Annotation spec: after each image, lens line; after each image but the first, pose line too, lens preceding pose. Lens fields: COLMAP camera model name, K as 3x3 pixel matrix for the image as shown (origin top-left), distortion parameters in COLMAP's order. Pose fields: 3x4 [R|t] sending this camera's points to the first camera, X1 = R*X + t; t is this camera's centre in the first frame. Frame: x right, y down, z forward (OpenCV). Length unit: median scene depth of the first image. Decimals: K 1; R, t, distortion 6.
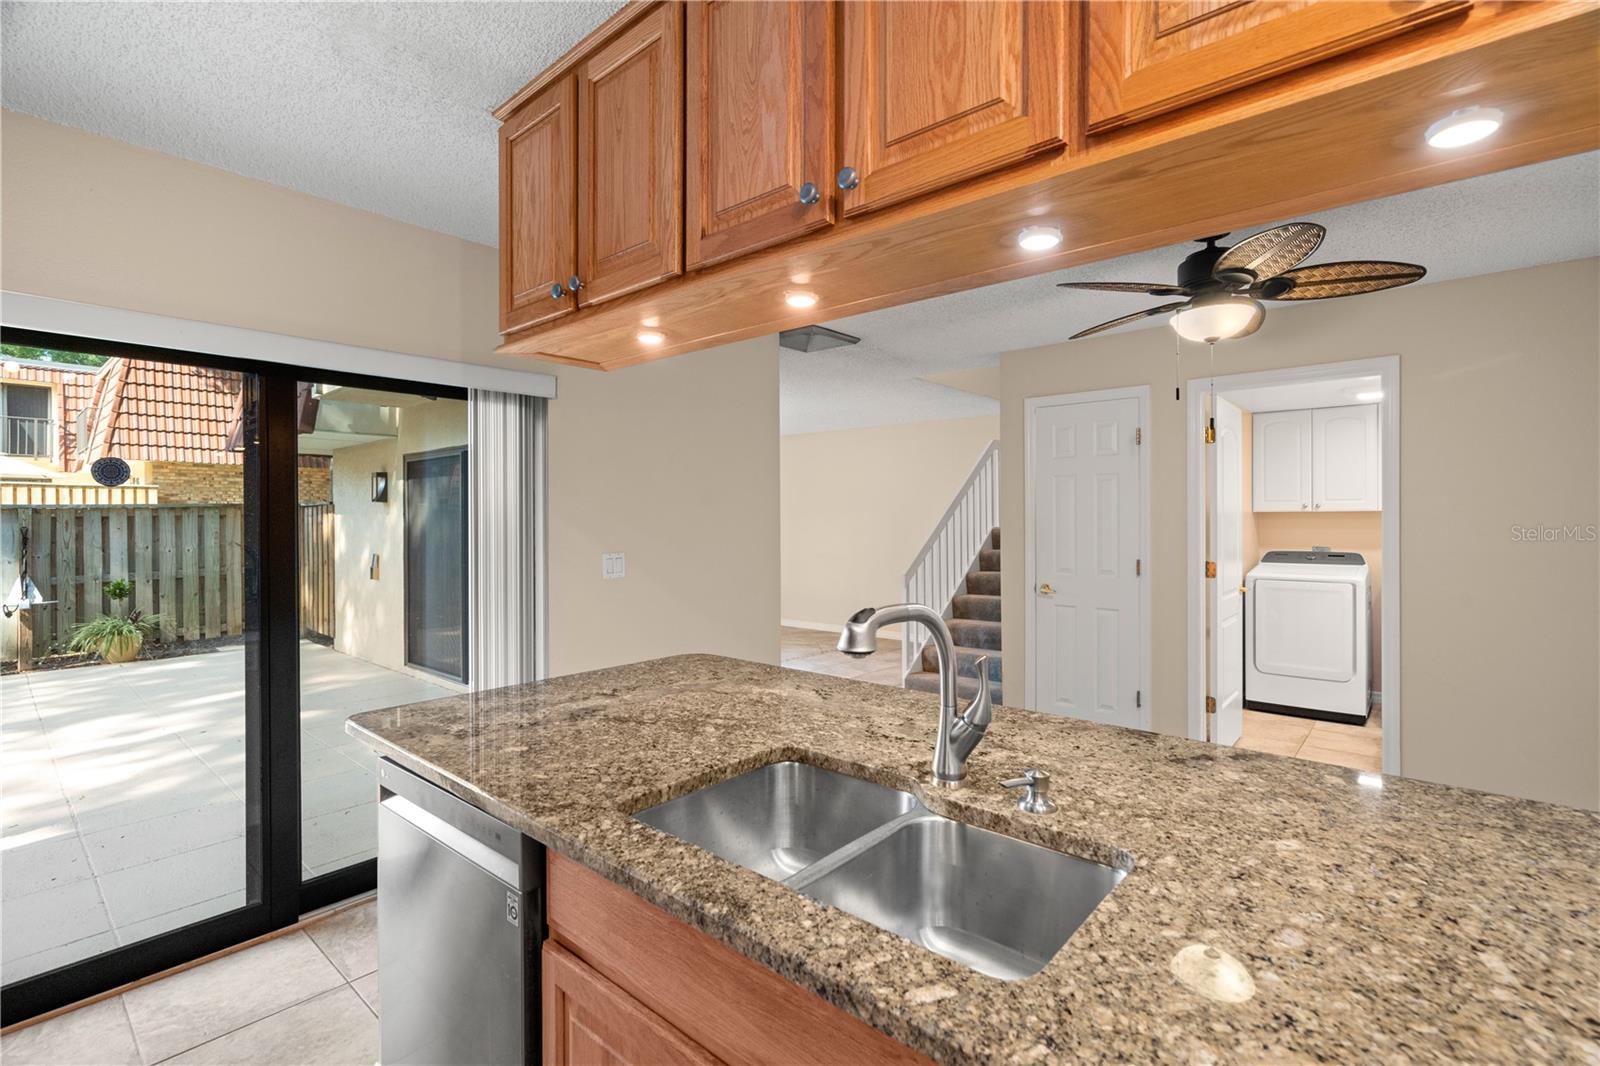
lens RADIAL K [[725.2, 0, 797.7], [0, 725.2, 518.5], [0, 0, 1]] dist [-0.004043, 0.000143]
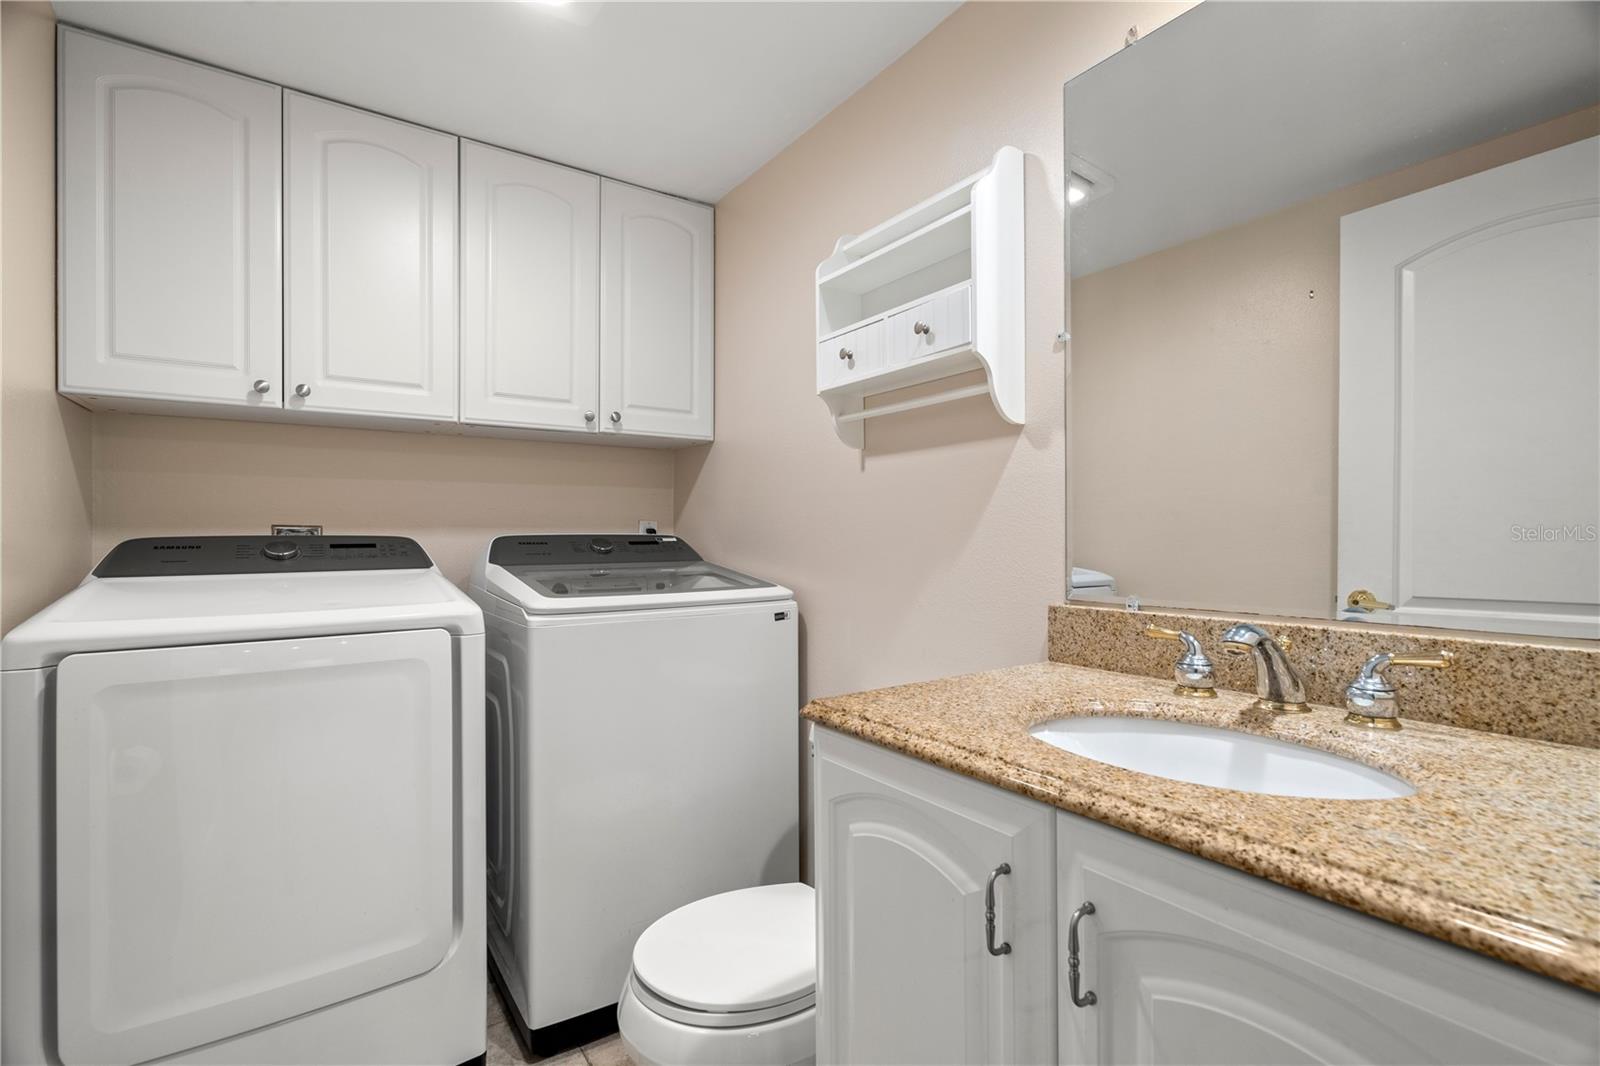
lens RADIAL K [[725.2, 0, 797.7], [0, 725.2, 518.5], [0, 0, 1]] dist [-0.004043, 0.000143]
pose [[0.213958, 0.007769, 0.976812, 0.449748], [0.005190, 0.999945, -0.009090, 0.042130], [-0.976829, 0.007014, 0.213906, 0.711561]]
